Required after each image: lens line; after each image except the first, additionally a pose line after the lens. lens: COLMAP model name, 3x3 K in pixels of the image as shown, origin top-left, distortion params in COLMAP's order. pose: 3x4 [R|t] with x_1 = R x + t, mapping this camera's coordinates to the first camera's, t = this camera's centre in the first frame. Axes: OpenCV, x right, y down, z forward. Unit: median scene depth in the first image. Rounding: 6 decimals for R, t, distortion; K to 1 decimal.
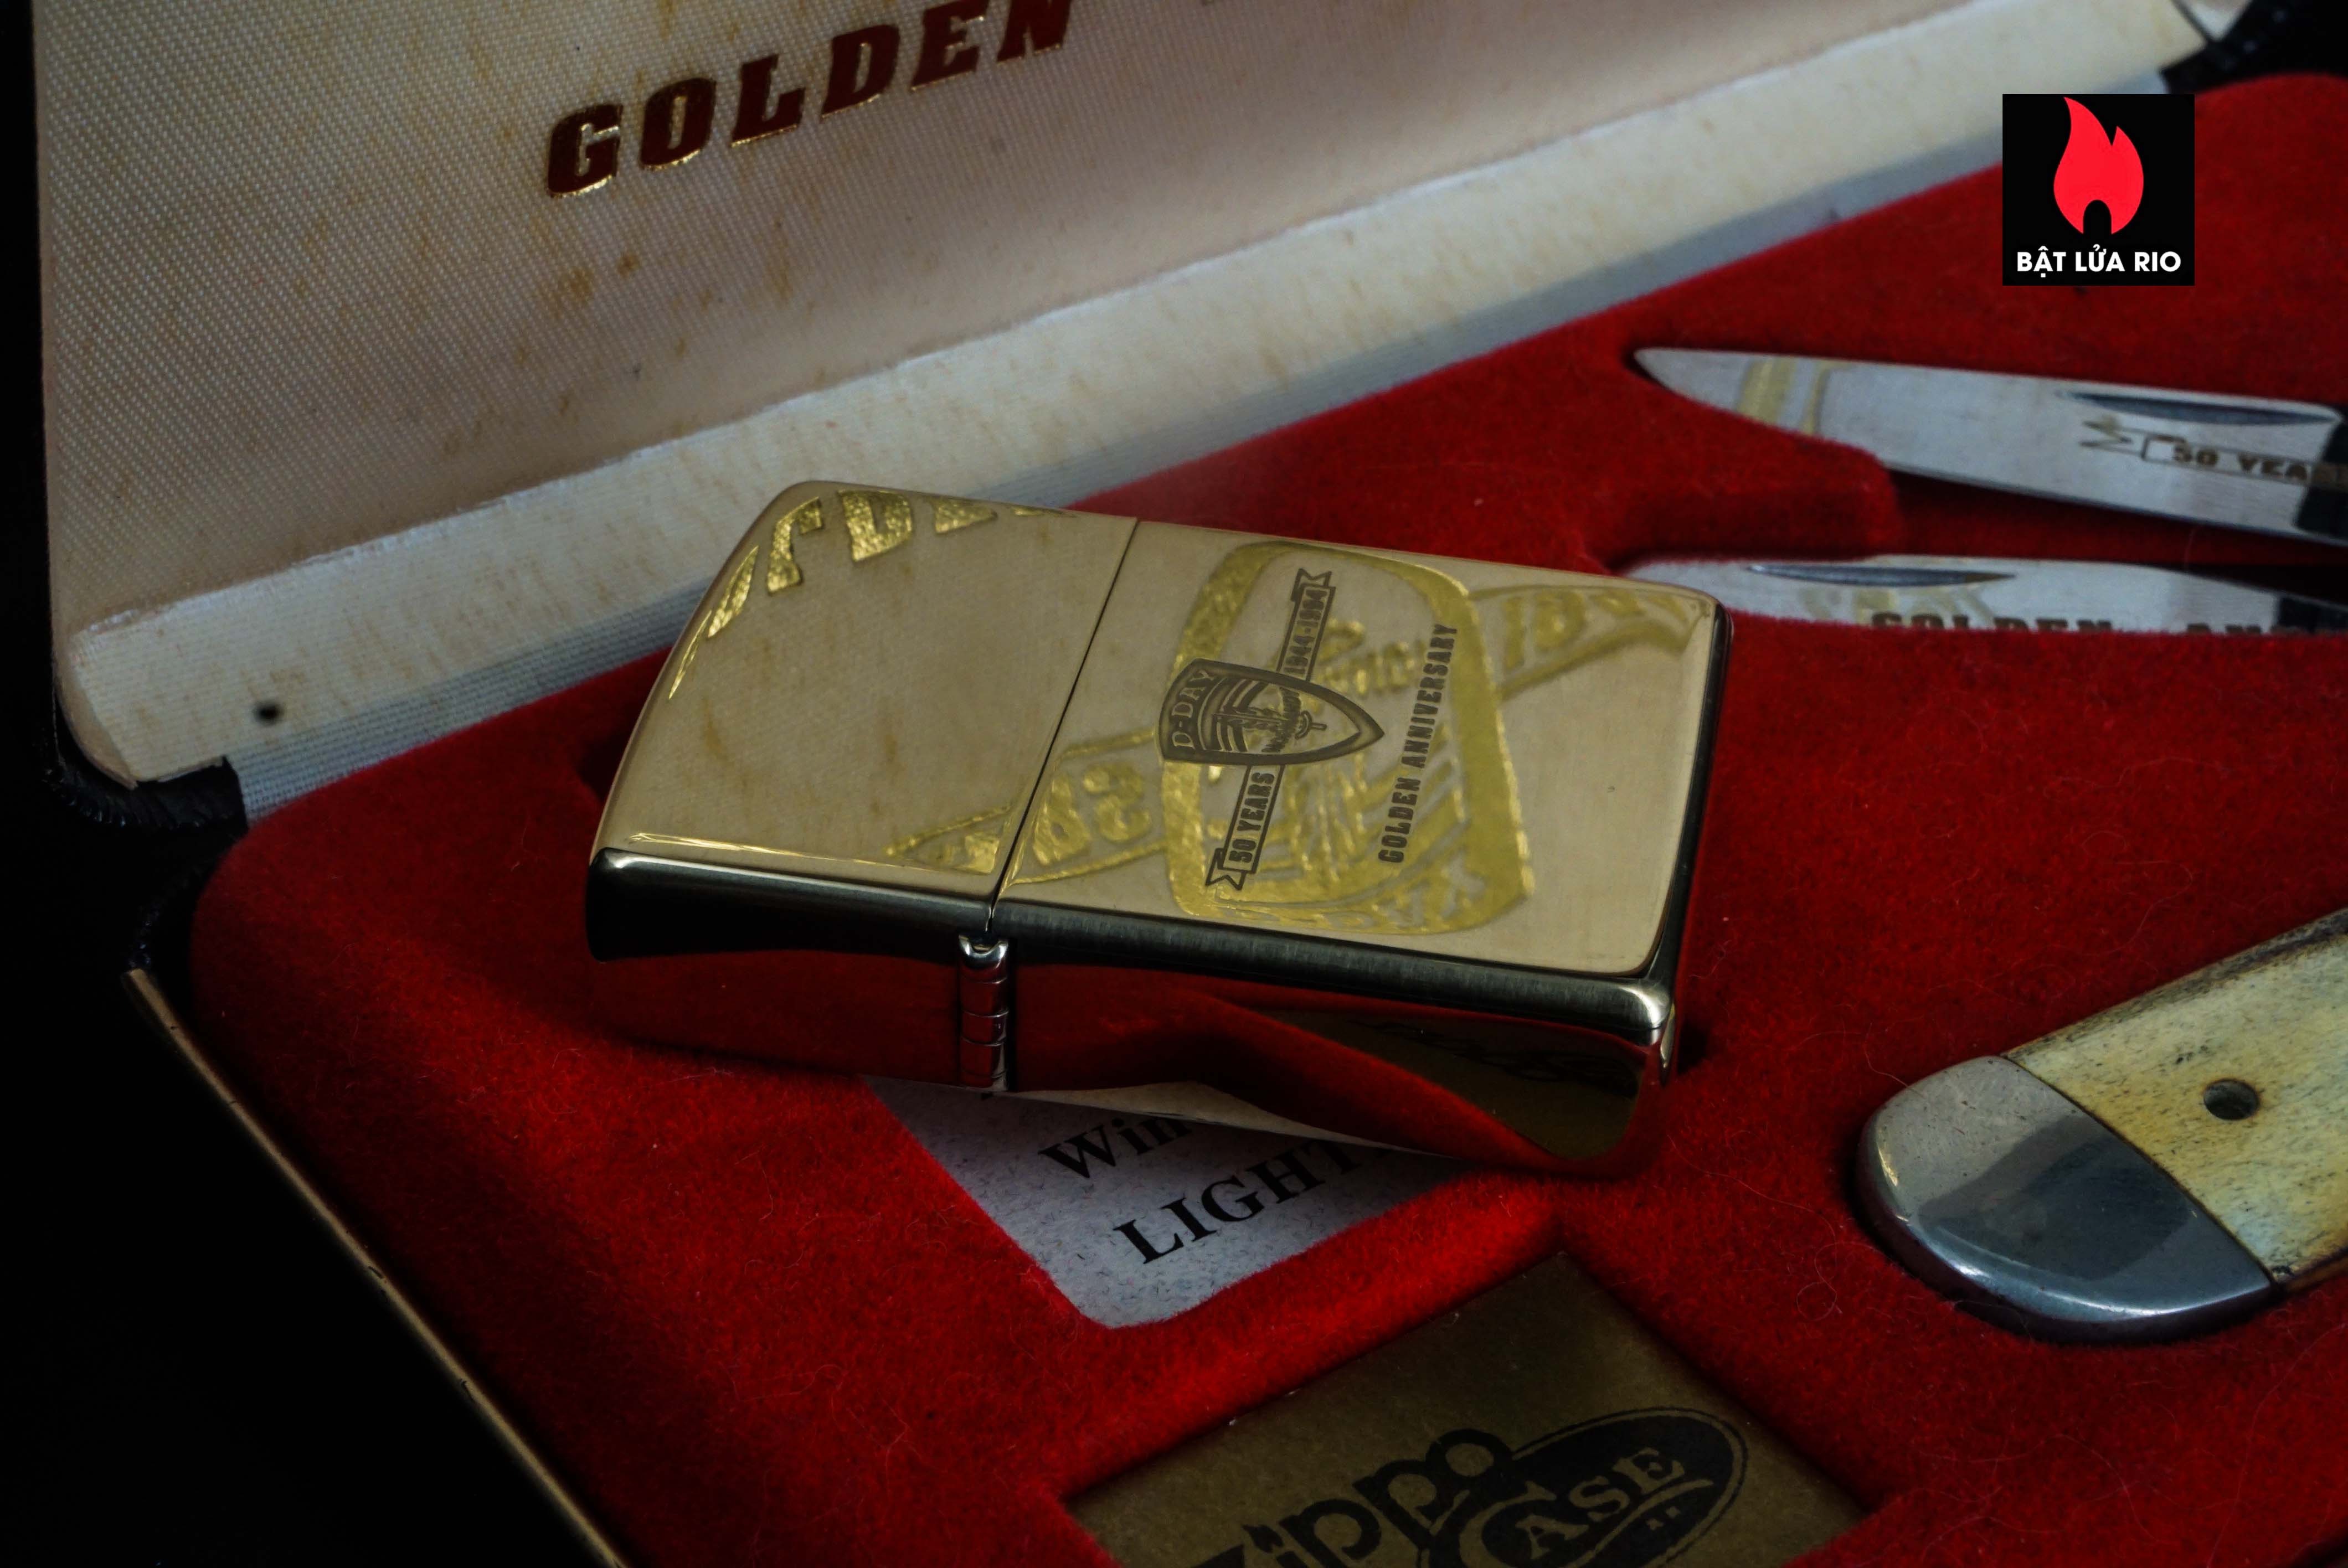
lens RADIAL K [[3848.0, 0, 1175.0], [0, 3848.0, 825.9], [0, 0, 1]] dist [0.158471, 0.159992]
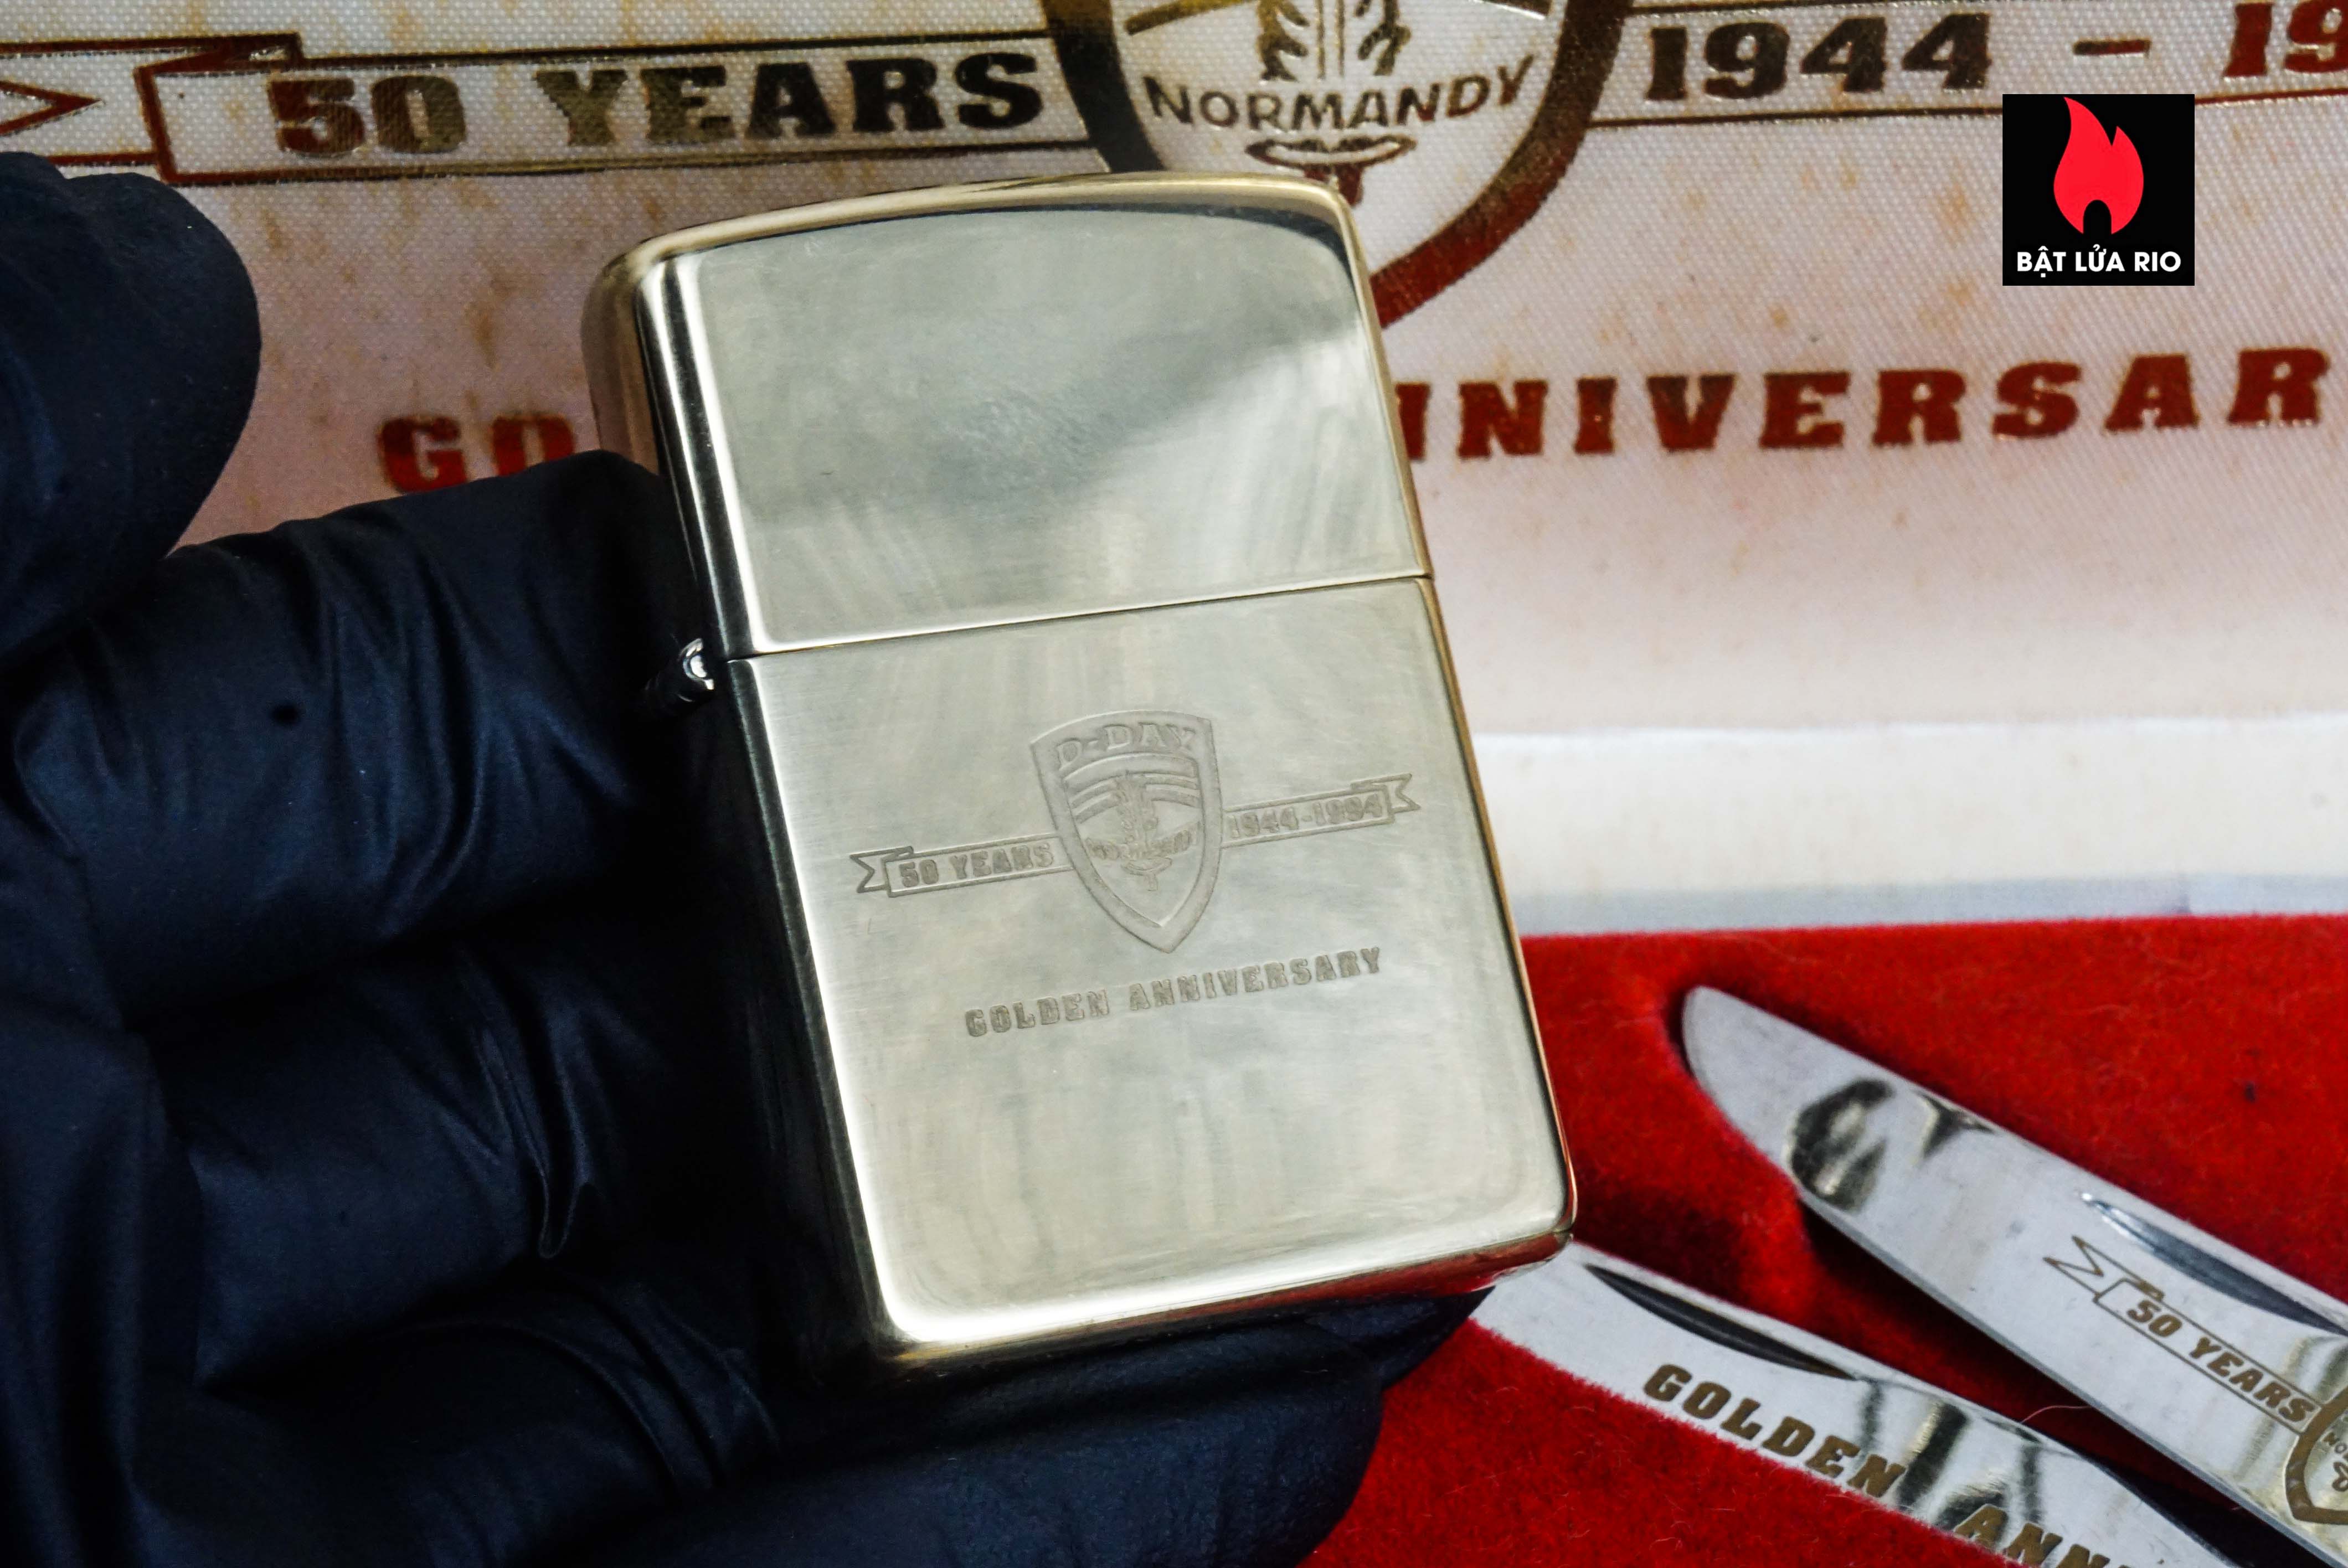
lens RADIAL K [[5771.0, 0, 1174.0], [0, 5771.0, 784.0], [0, 0, 1]] dist [0.297714, 0.318195]
pose [[0.817196, 0.279008, -0.504327, 0.742991], [-0.310113, 0.950414, 0.023299, -0.183263], [0.485820, 0.137358, 0.863199, -0.156883]]
